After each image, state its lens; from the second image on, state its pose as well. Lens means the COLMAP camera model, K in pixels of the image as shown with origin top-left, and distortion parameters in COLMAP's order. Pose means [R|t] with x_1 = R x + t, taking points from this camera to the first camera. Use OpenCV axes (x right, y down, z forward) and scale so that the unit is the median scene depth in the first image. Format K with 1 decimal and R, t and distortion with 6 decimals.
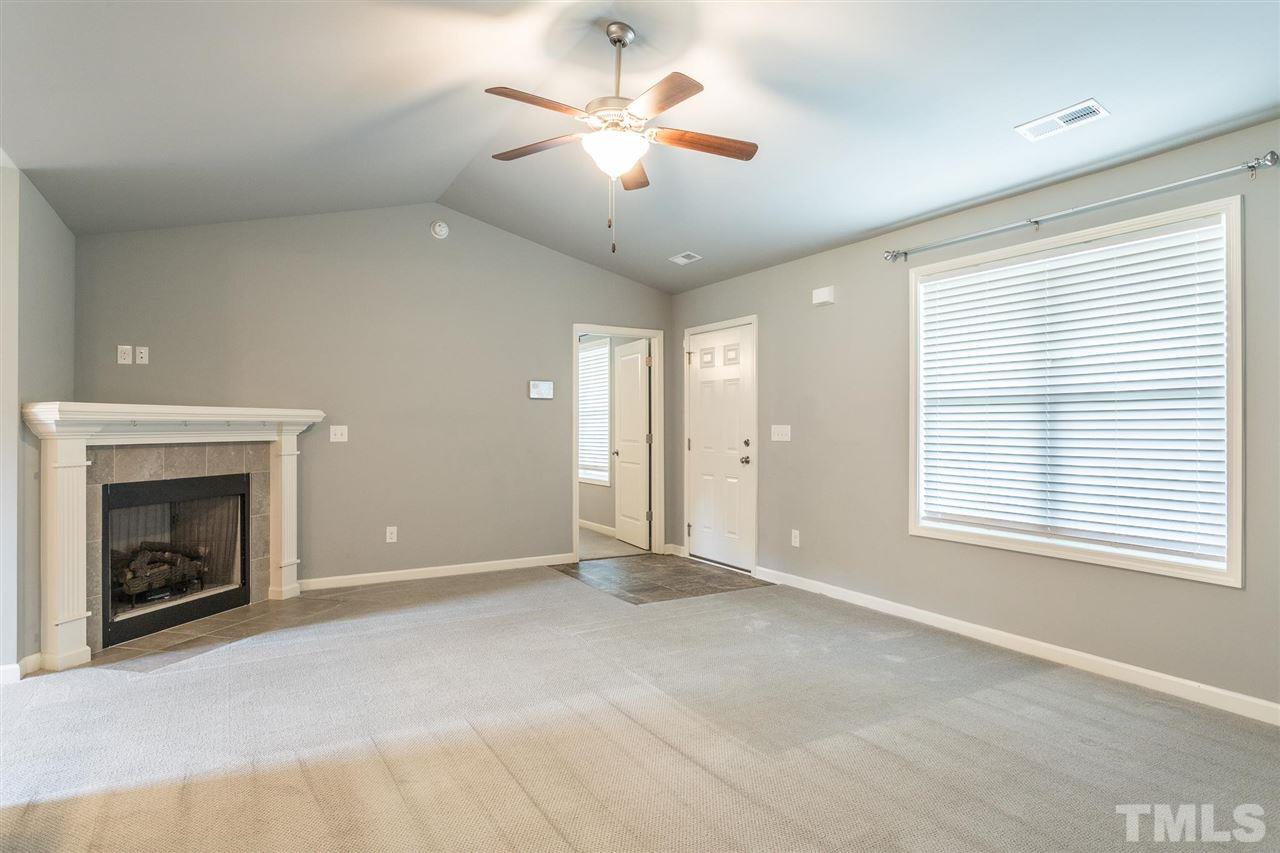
lens RADIAL K [[728.3, 0, 649.5], [0, 728.3, 425.9], [0, 0, 1]] dist [0.007128, -0.001604]
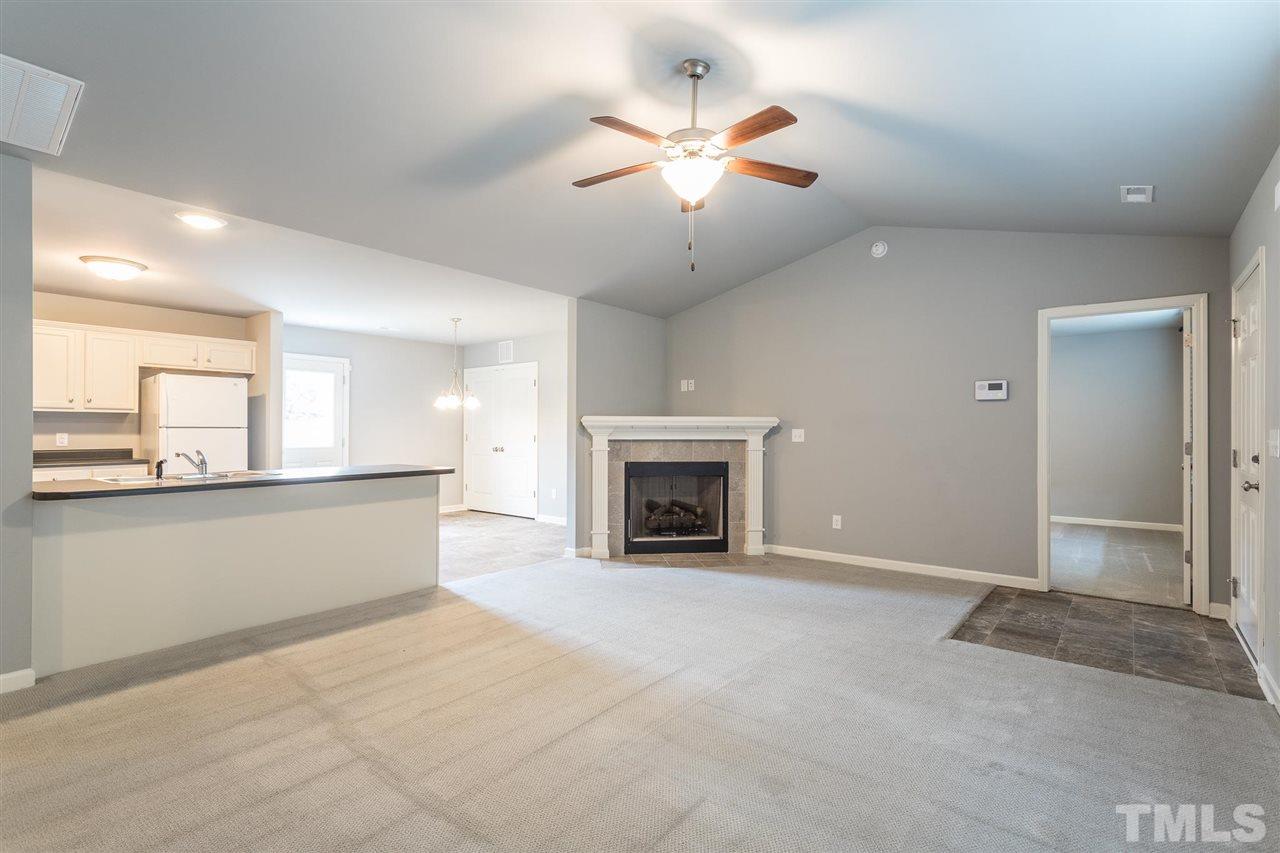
lens RADIAL K [[619.1, 0, 637.2], [0, 619.1, 430.7], [0, 0, 1]] dist [0.003677, 0.000279]
pose [[0.352263, 0.004167, -0.935892, 0.545484], [-0.004189, 0.999987, 0.002875, 0.000528], [0.935892, 0.002908, 0.352276, 0.409321]]
